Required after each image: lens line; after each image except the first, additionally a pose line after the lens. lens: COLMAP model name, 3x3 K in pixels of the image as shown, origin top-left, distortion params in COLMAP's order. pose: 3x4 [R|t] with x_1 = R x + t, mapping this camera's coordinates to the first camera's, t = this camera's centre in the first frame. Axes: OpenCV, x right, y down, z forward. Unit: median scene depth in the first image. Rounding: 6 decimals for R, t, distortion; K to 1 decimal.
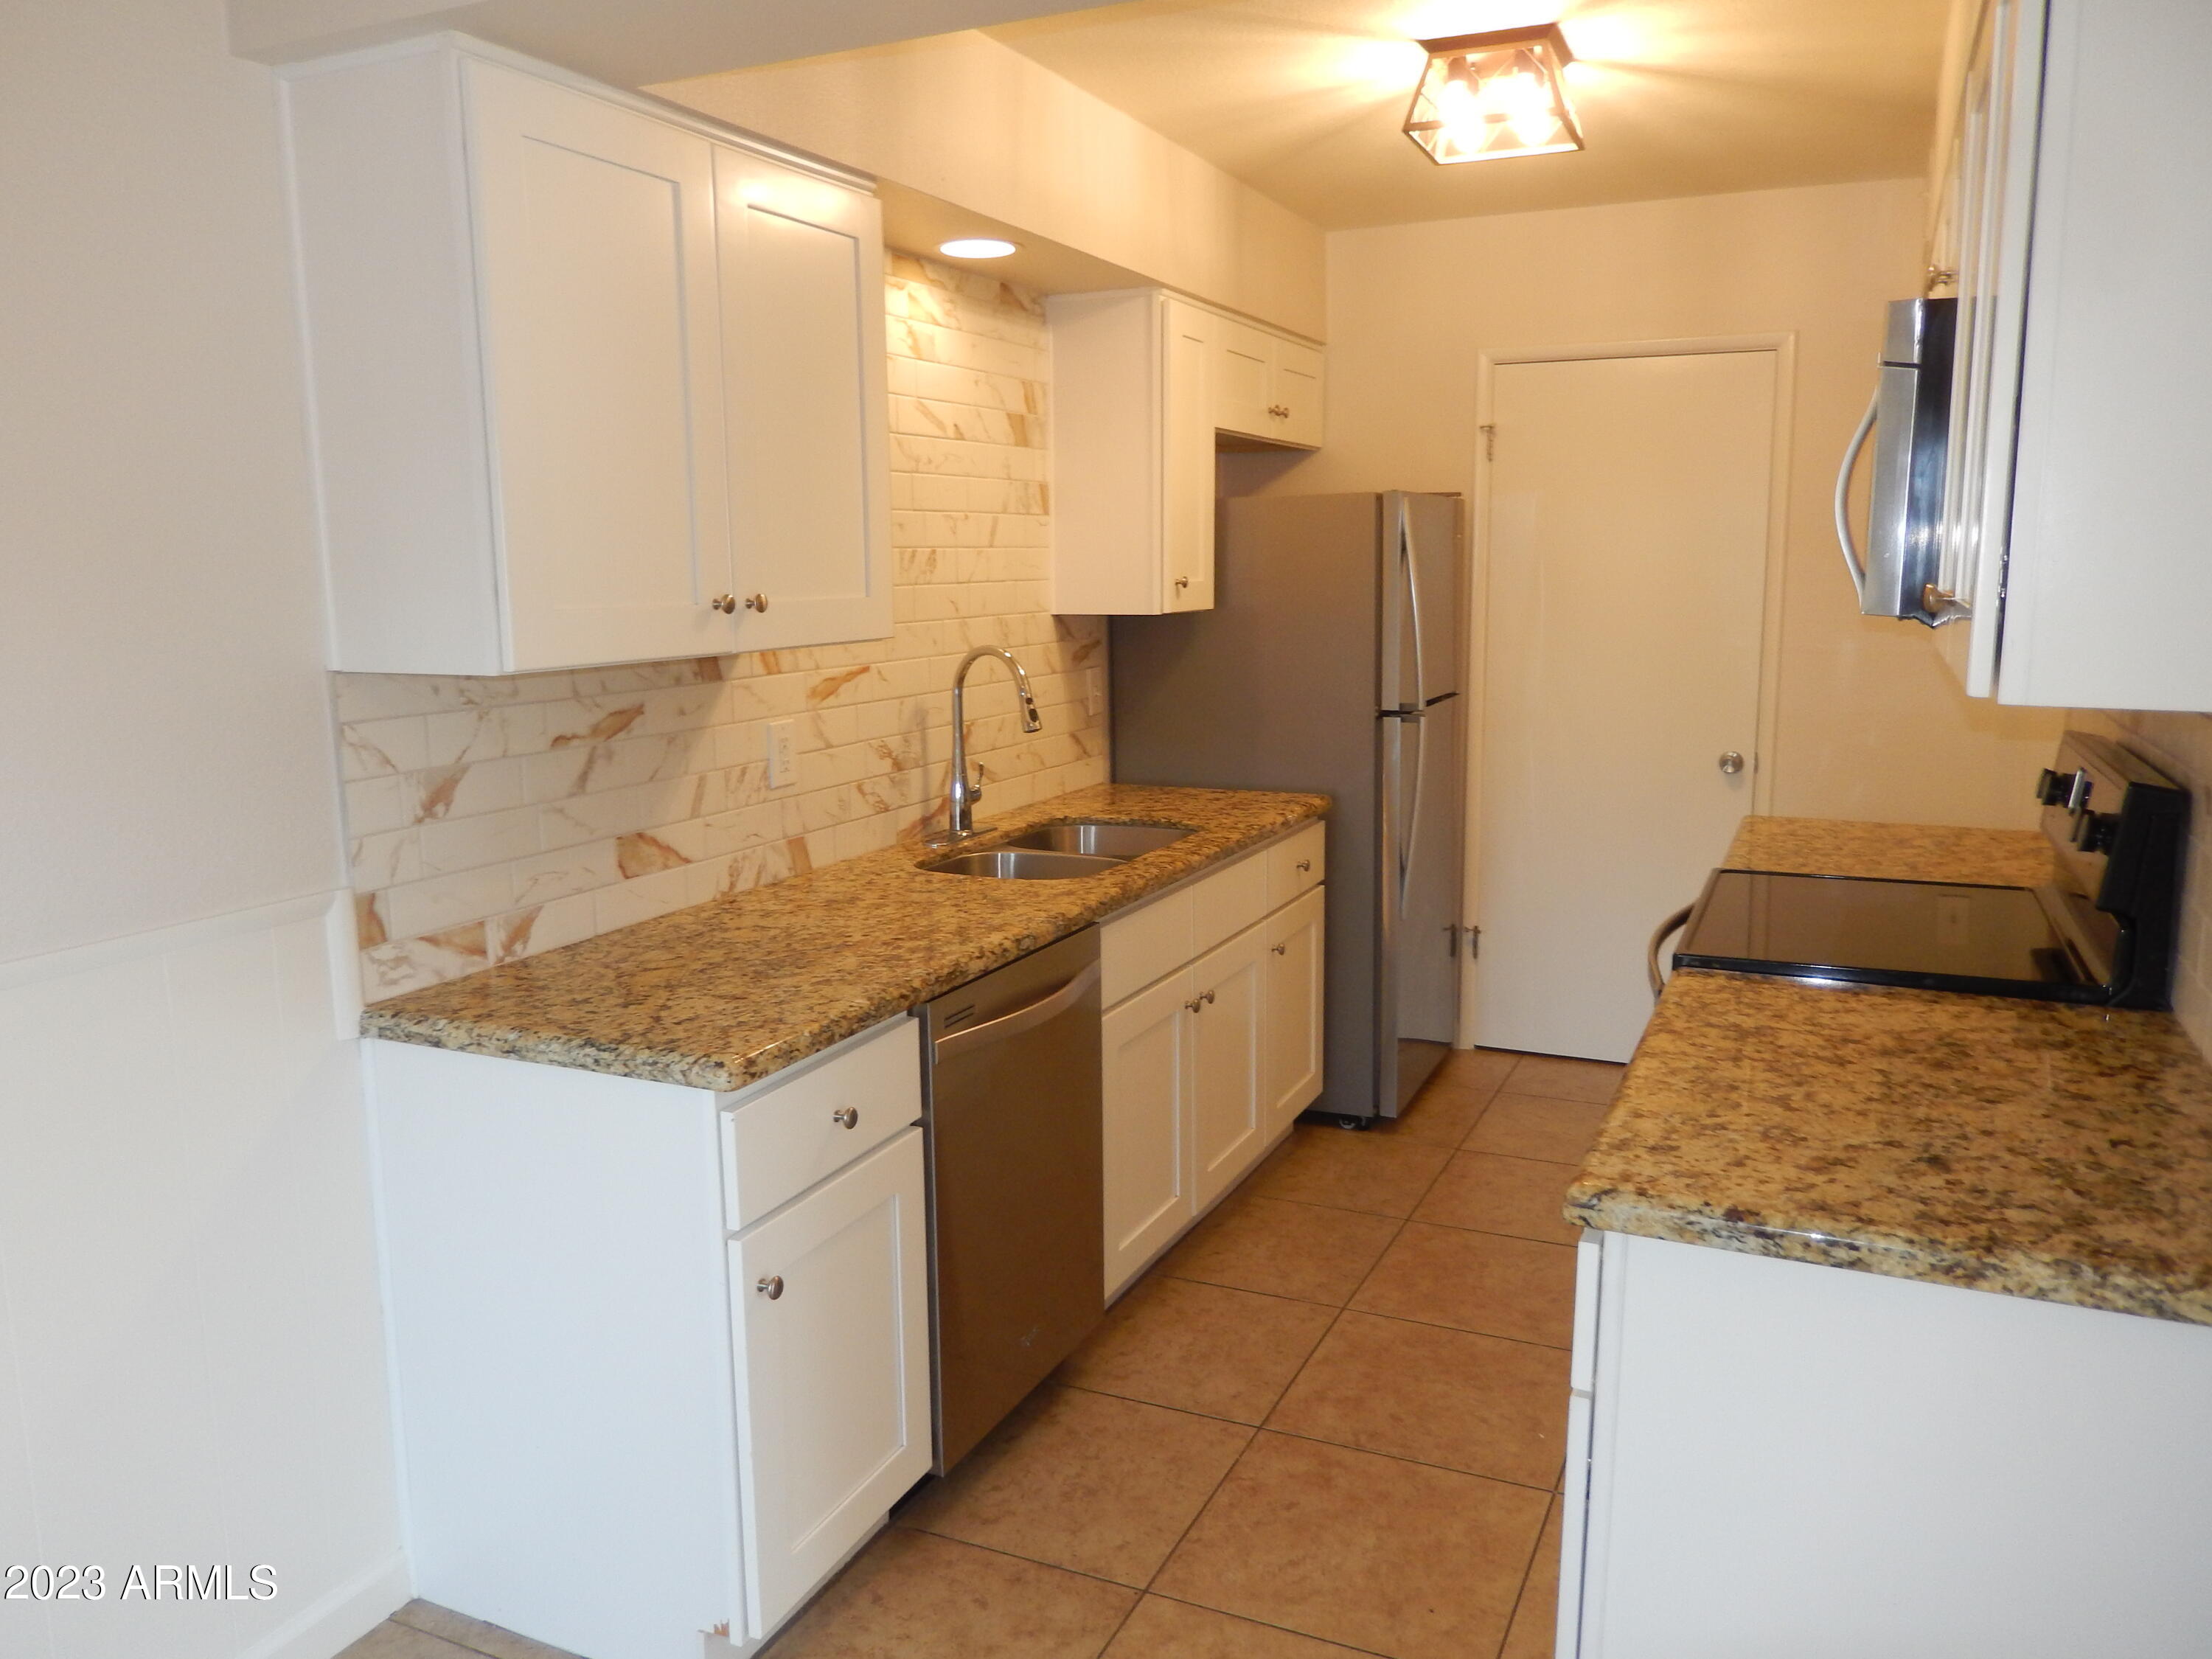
lens RADIAL K [[1635.8, 0, 1088.5], [0, 1635.8, 825.0], [0, 0, 1]] dist [-0.023586, -0.010980]
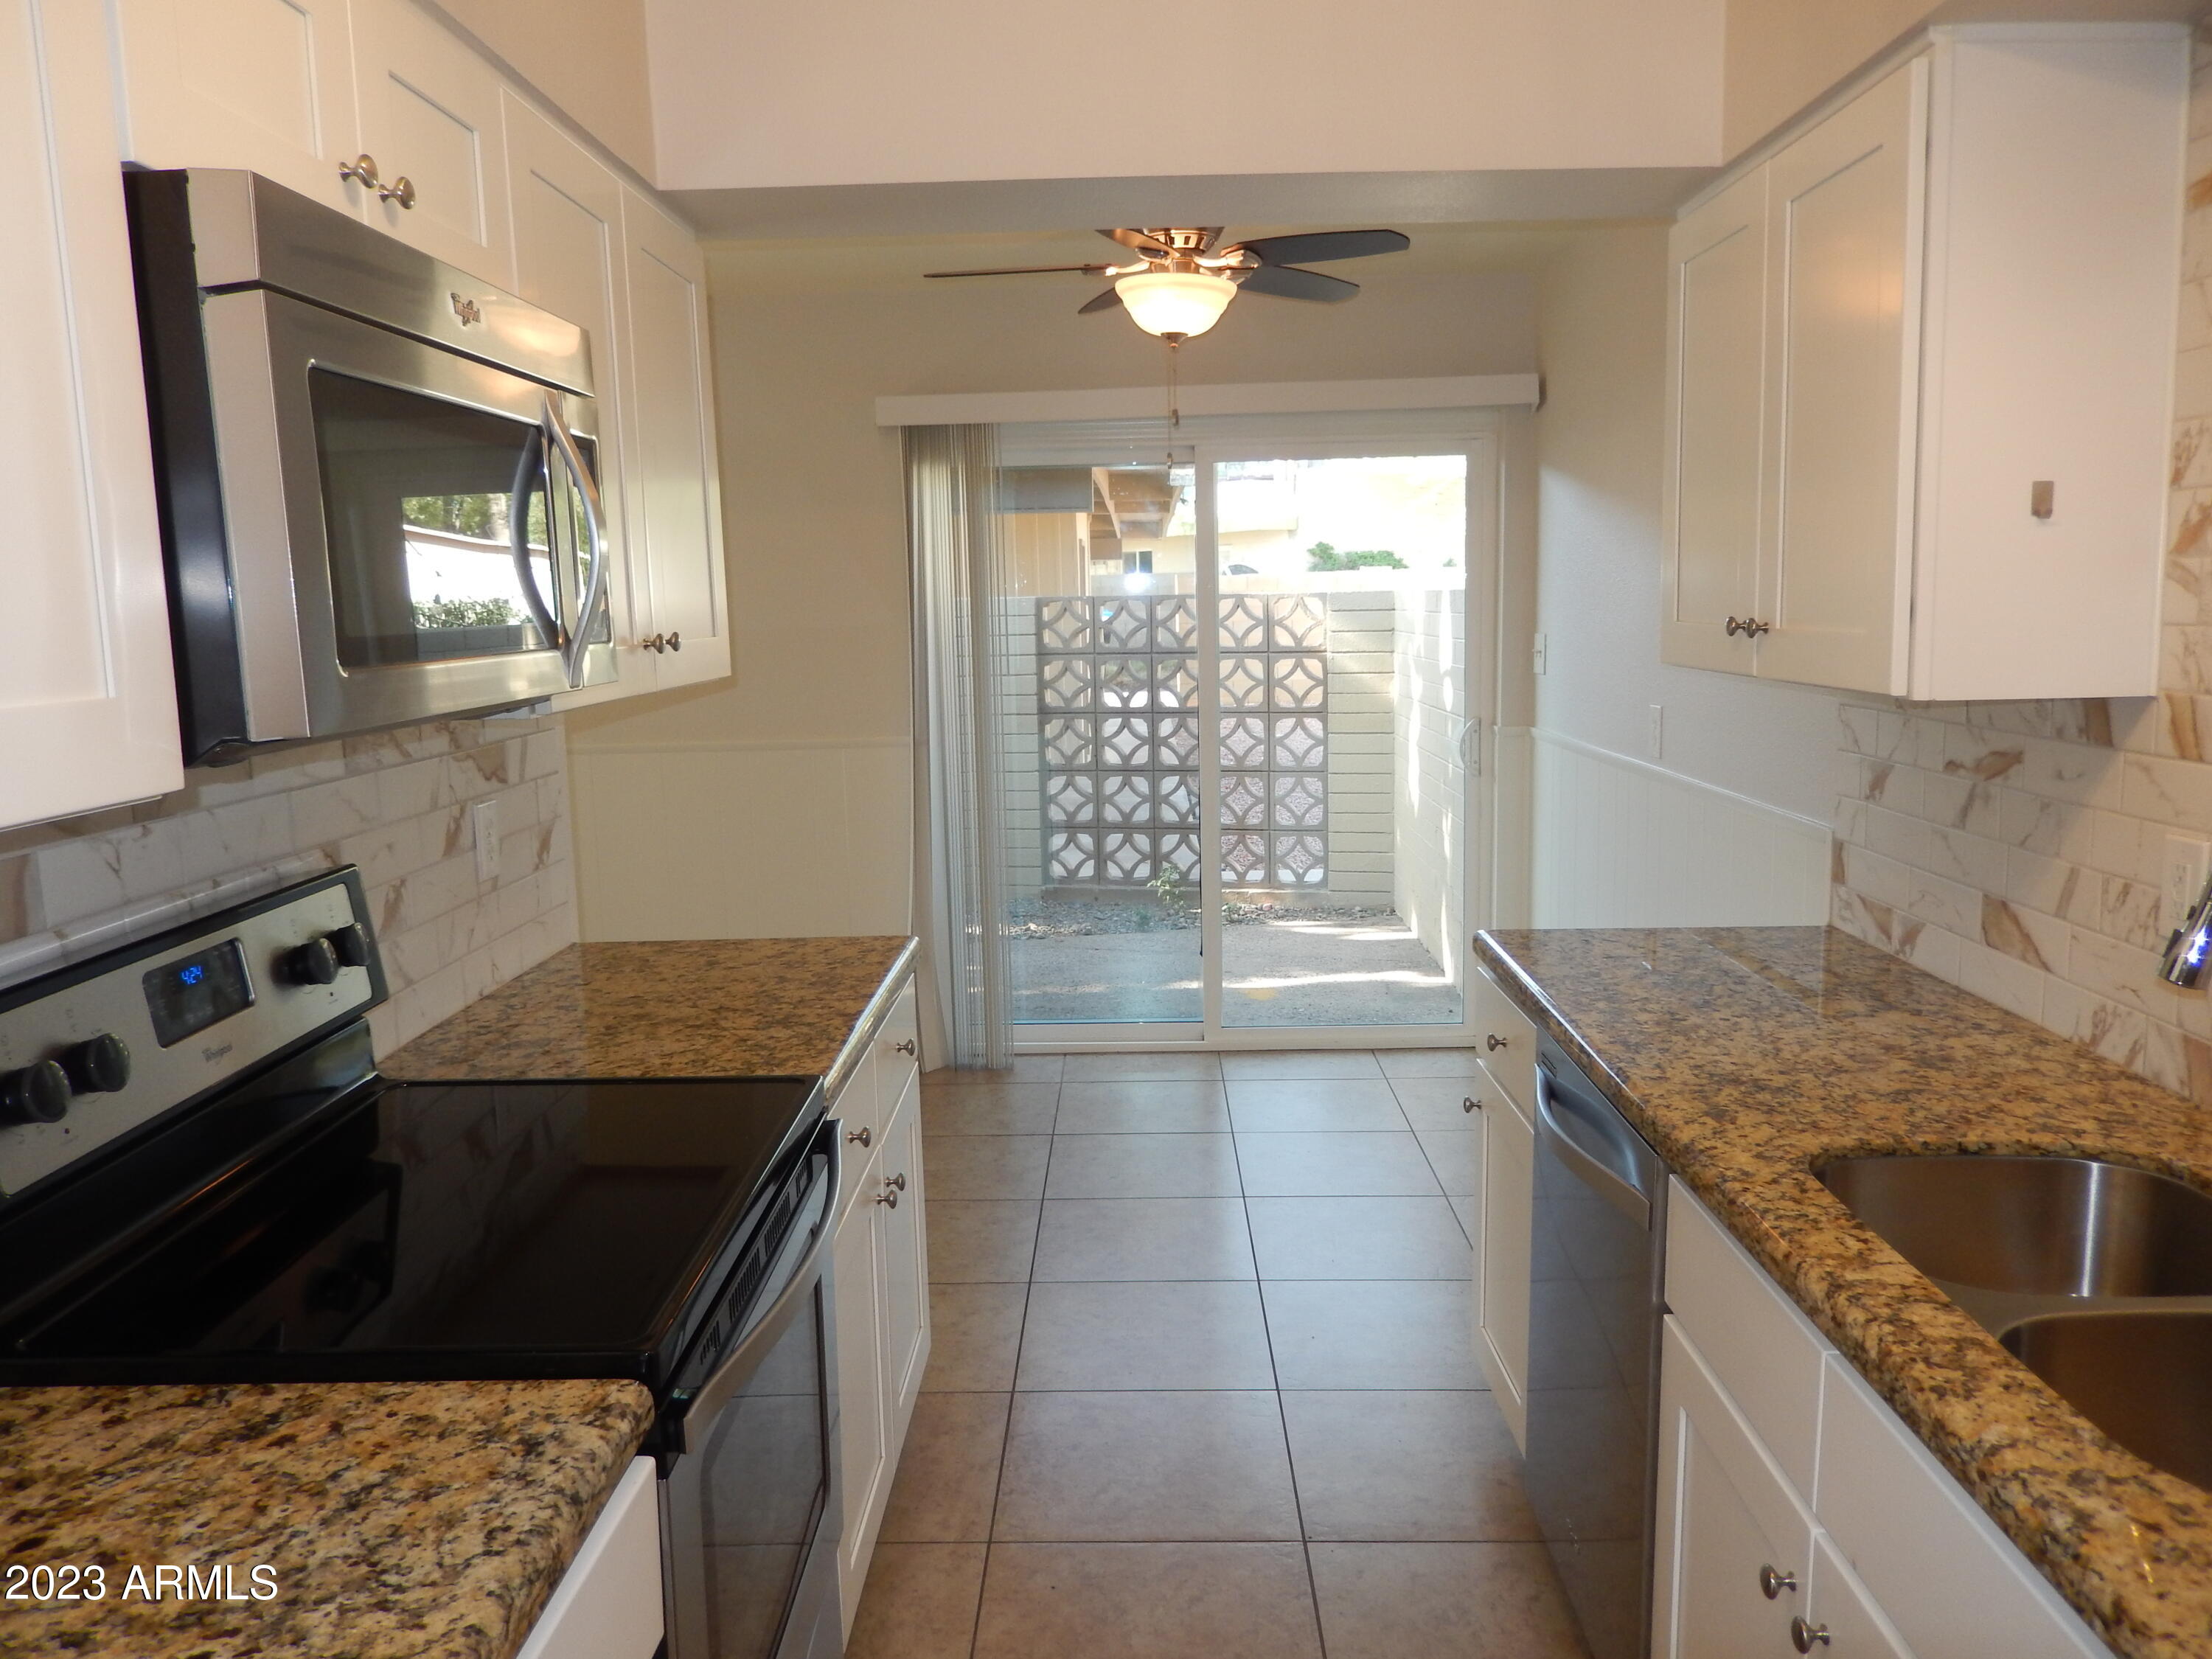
lens RADIAL K [[1635.8, 0, 1103.3], [0, 1635.8, 846.9], [0, 0, 1]] dist [-0.023586, -0.010980]
pose [[-0.911990, 0.090558, -0.400092, 0.608850], [-0.037100, 0.953123, 0.300301, -0.323936], [0.408531, 0.288715, -0.865879, 1.933592]]
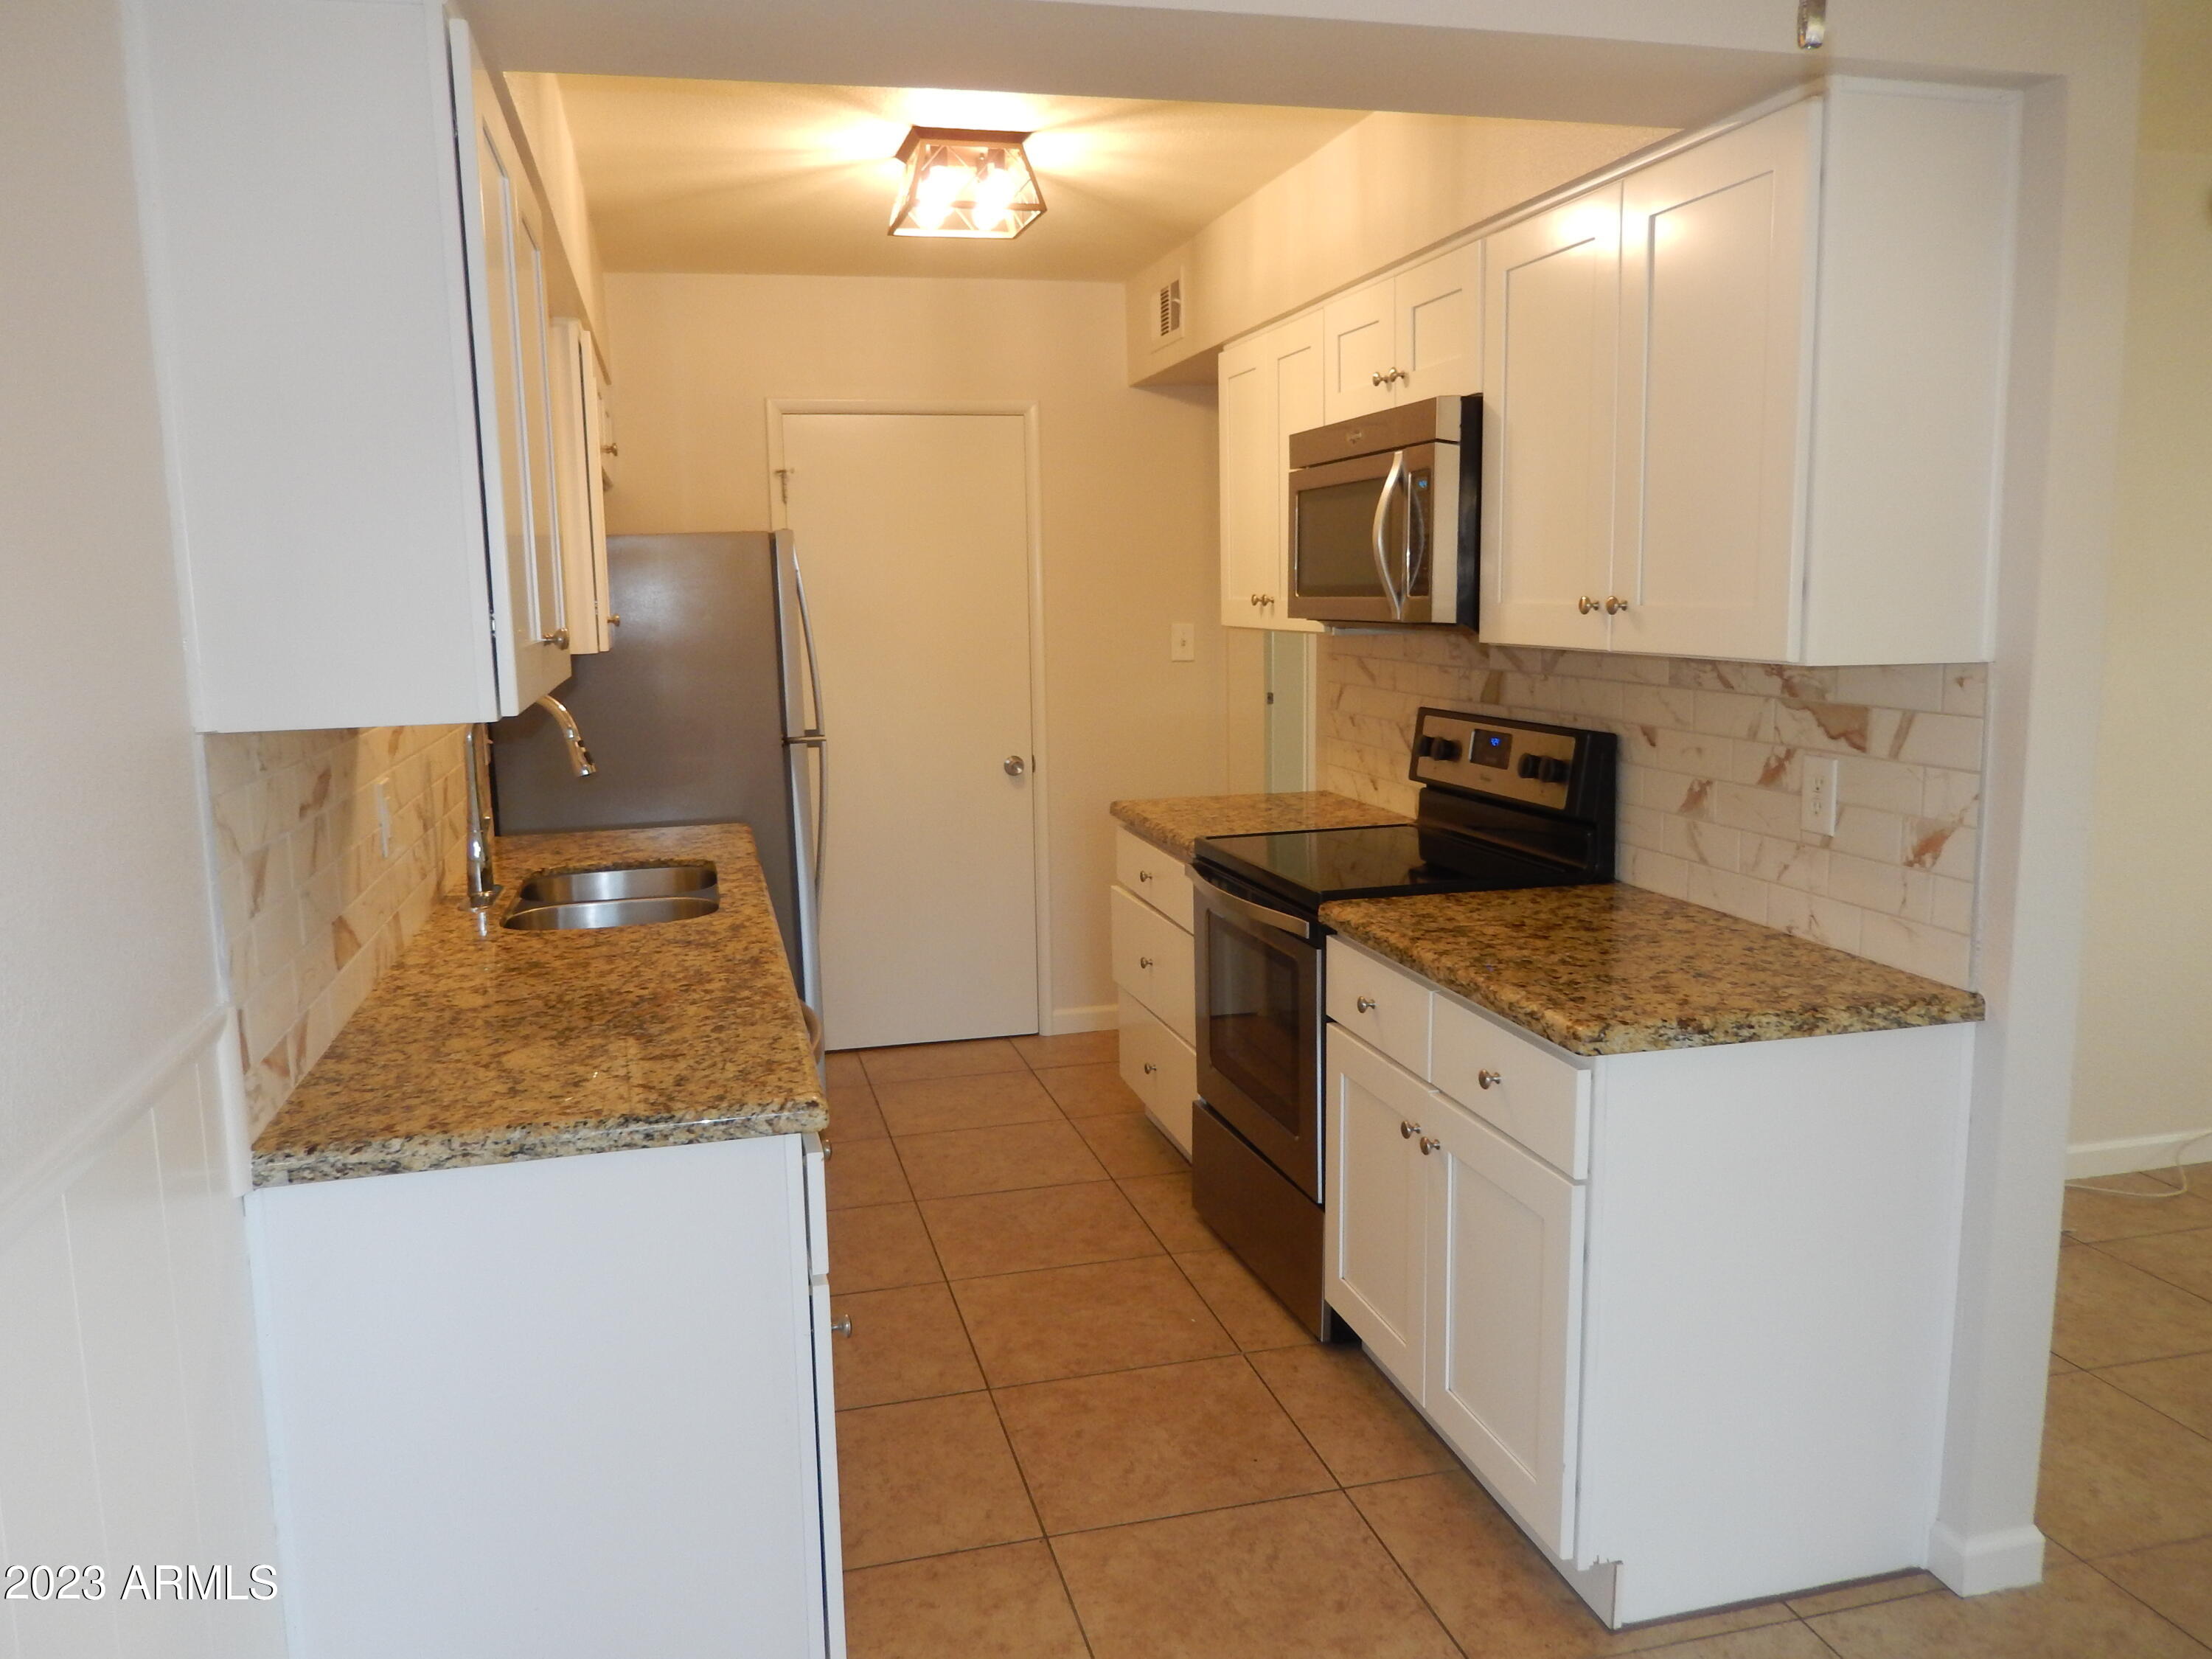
lens RADIAL K [[1635.8, 0, 1076.3], [0, 1635.8, 827.5], [0, 0, 1]] dist [-0.023586, -0.010980]
pose [[0.782667, -0.098079, 0.614665, -0.626544], [0.113570, 0.993433, 0.013905, -0.011910], [-0.611993, 0.058925, 0.788665, 0.115572]]
